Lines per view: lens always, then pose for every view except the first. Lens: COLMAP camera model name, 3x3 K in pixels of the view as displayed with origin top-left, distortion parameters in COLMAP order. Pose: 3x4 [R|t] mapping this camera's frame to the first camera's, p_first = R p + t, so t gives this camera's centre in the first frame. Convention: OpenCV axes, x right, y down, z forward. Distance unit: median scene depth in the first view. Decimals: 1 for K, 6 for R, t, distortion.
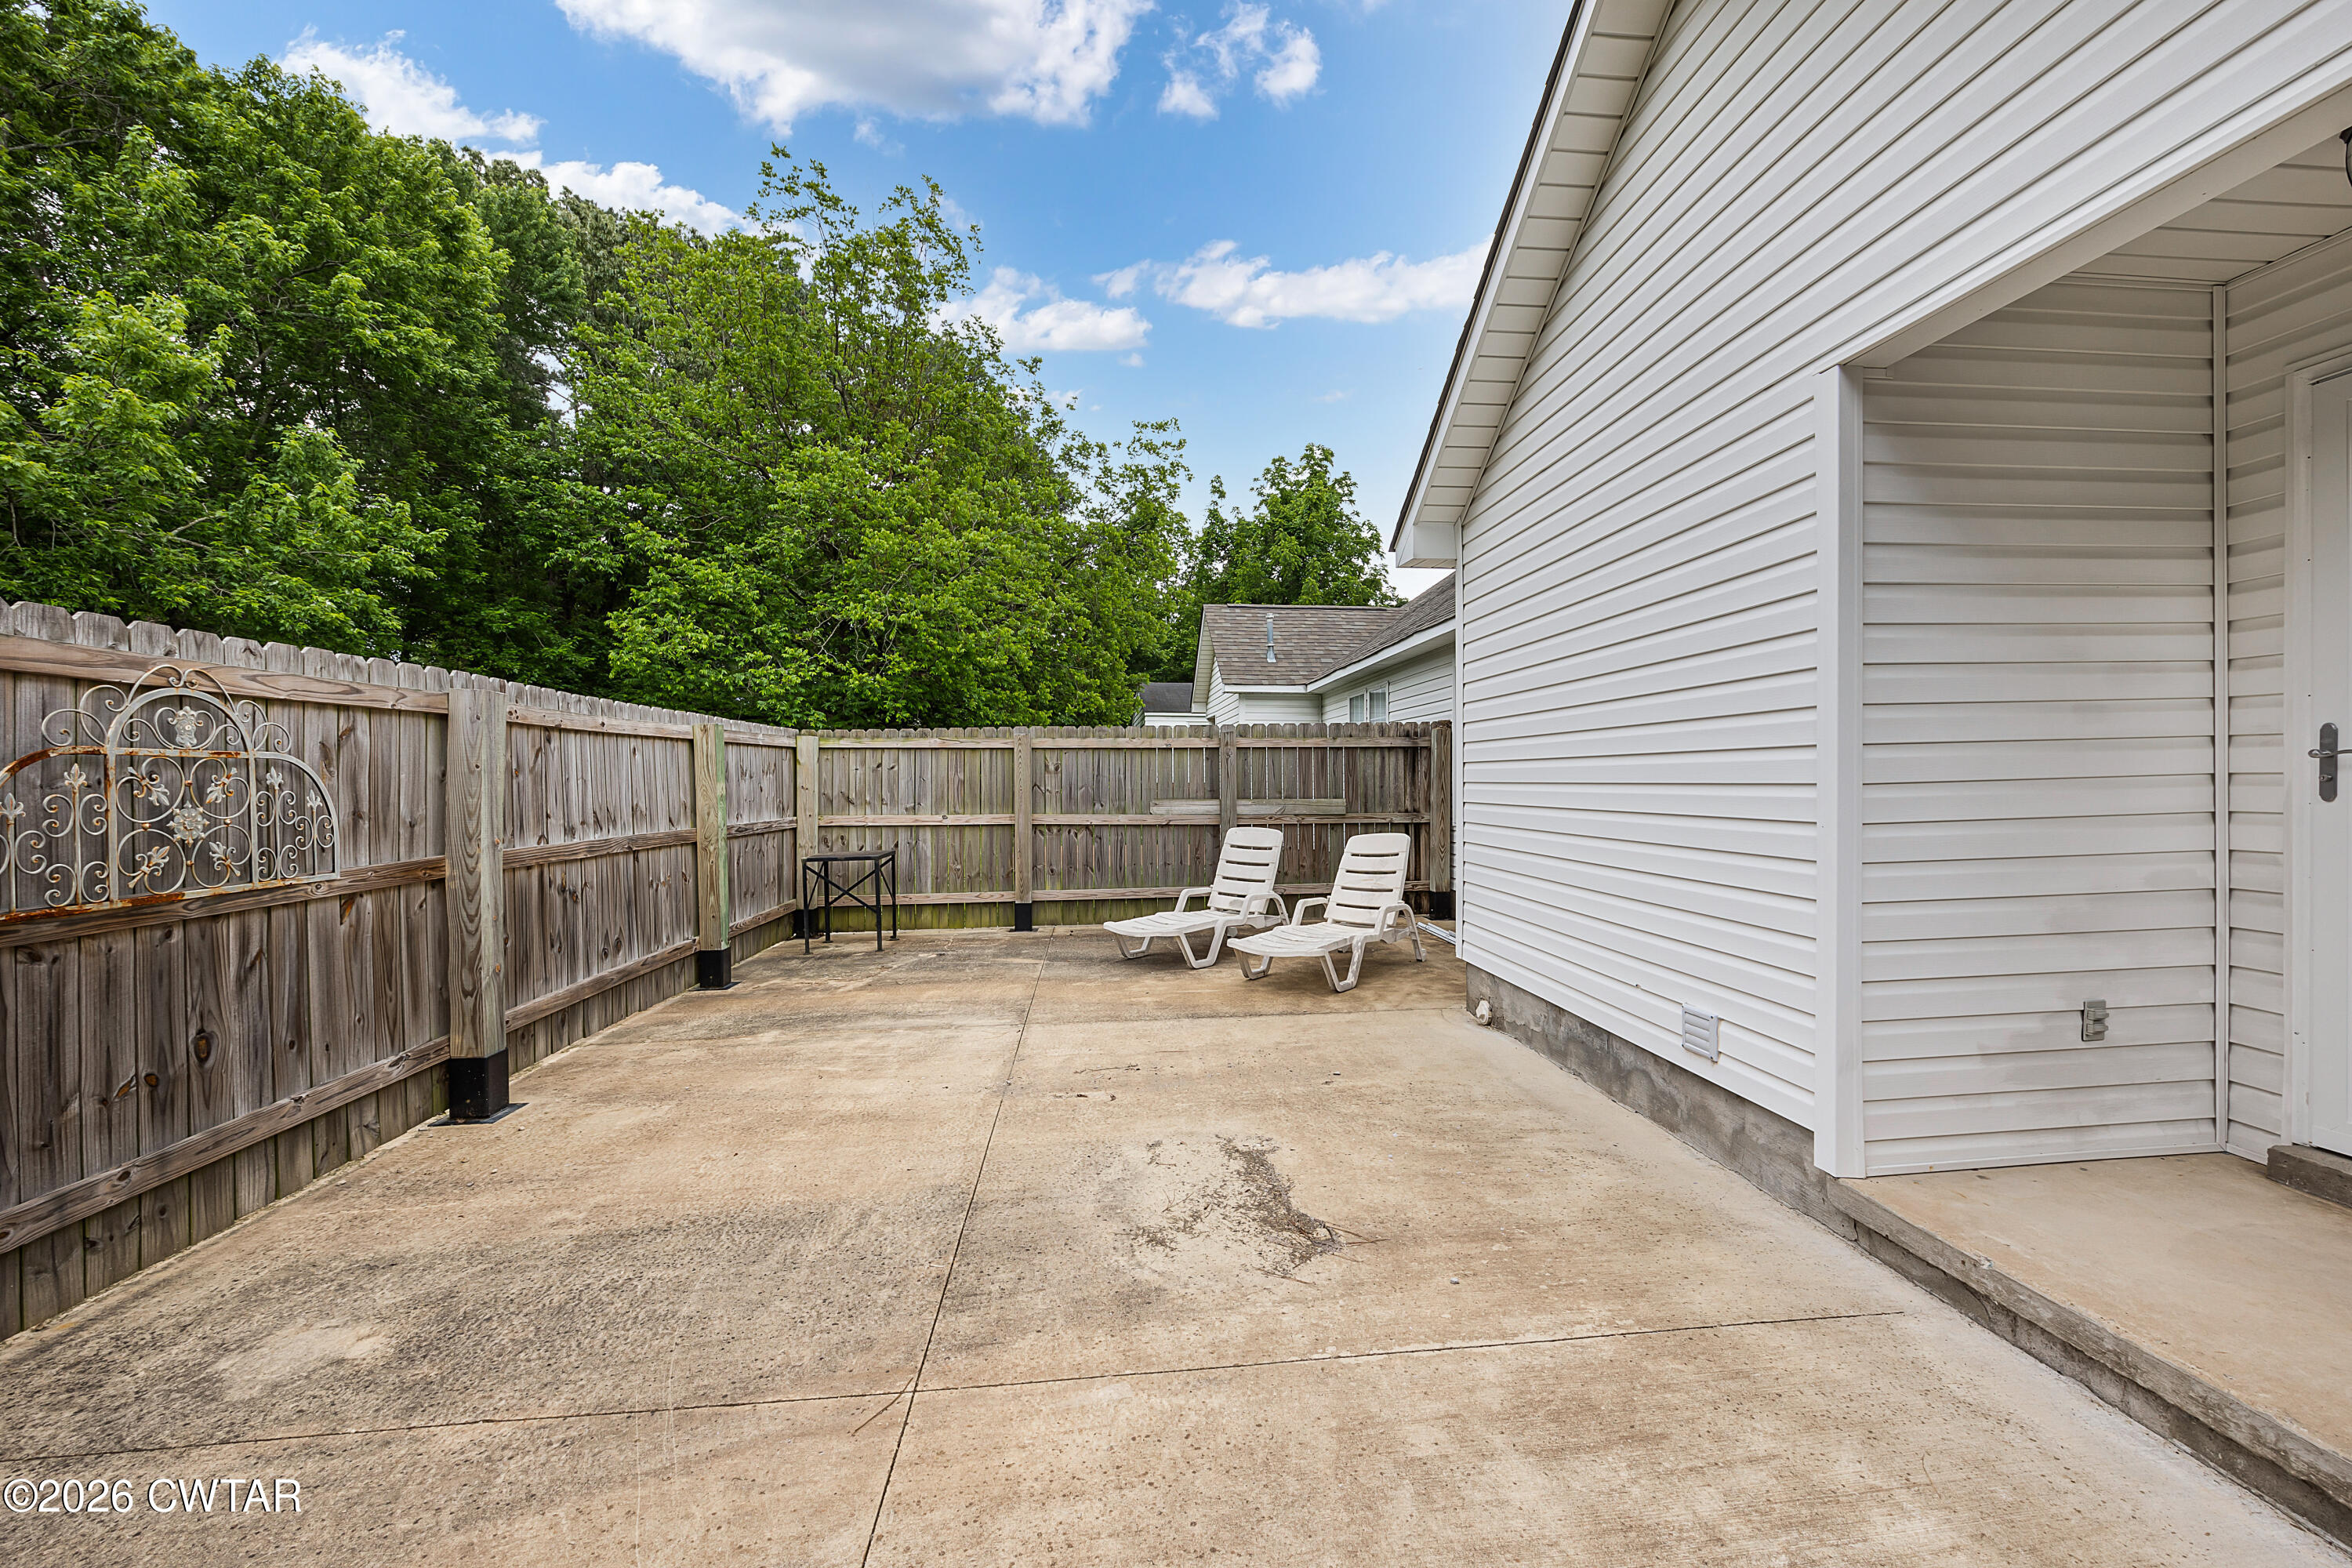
lens RADIAL K [[951.5, 0, 1184.8], [0, 951.5, 782.2], [0, 0, 1]] dist [0.001167, -0.000415]
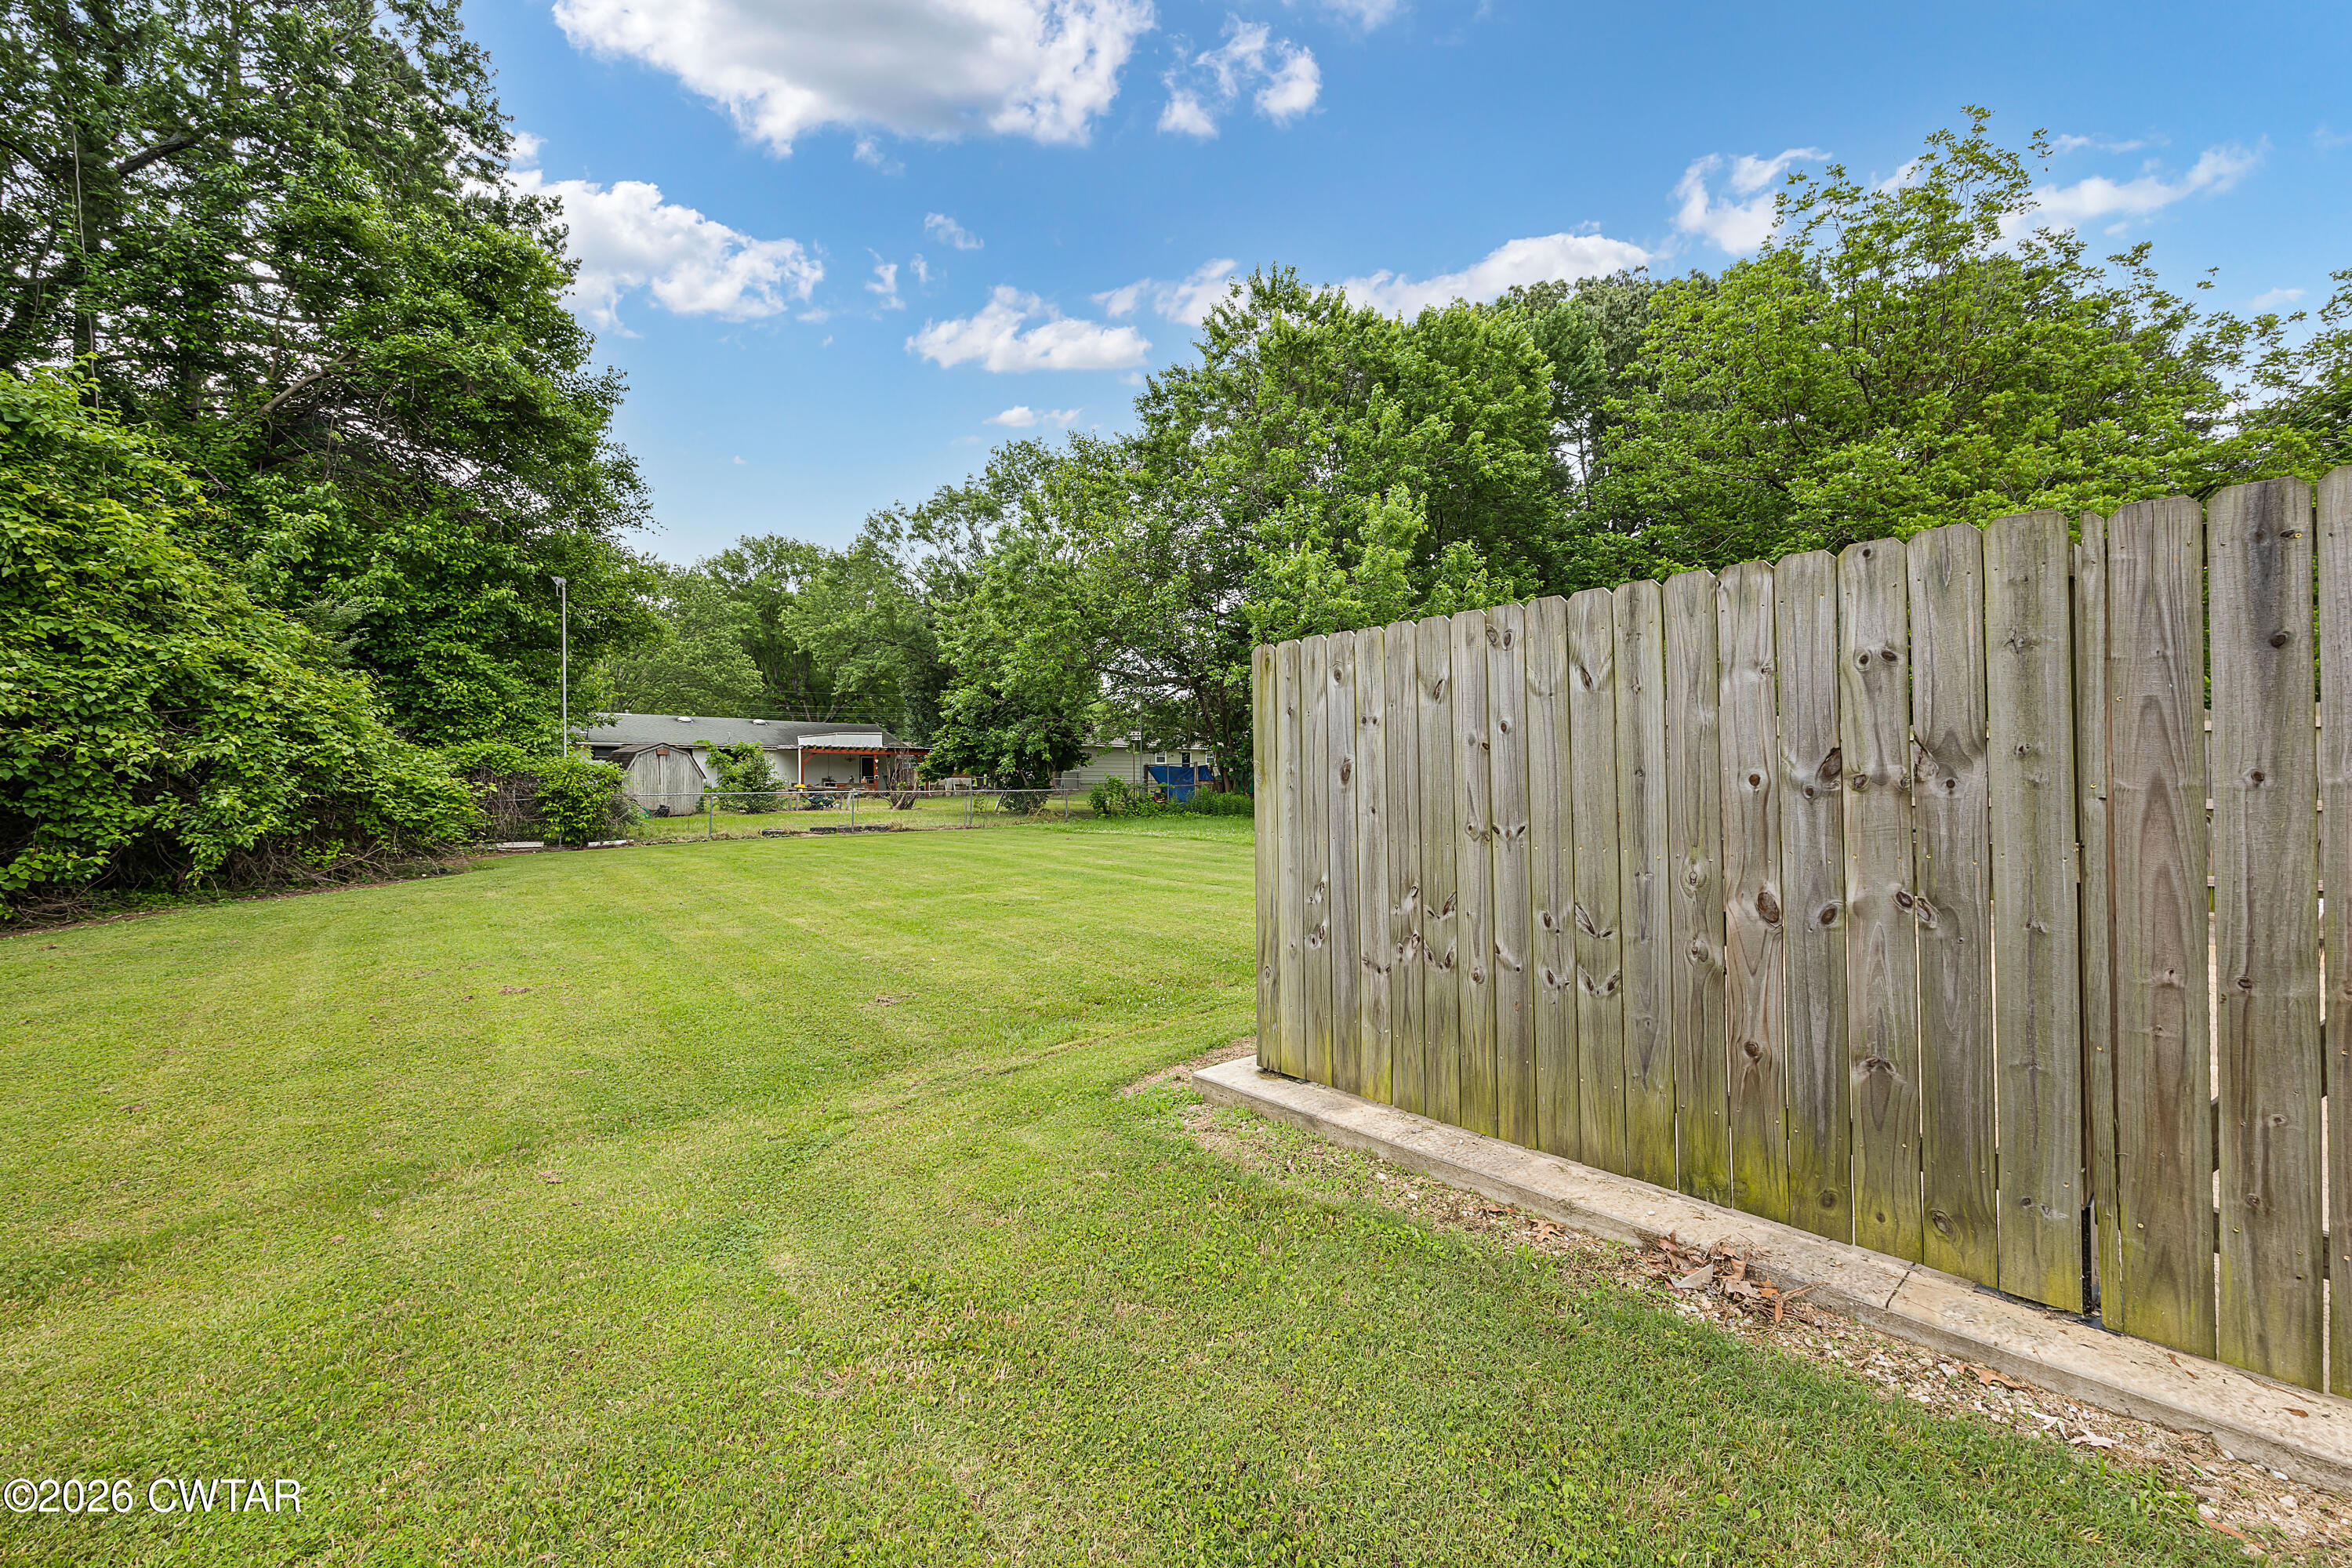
lens RADIAL K [[951.5, 0, 1175.2], [0, 951.5, 778.7], [0, 0, 1]] dist [0.001167, -0.000415]
pose [[0.583013, -0.007993, -0.812424, 0.021165], [0.002796, 0.999965, -0.007831, 0.005154], [0.812458, 0.002294, 0.583015, -0.154893]]
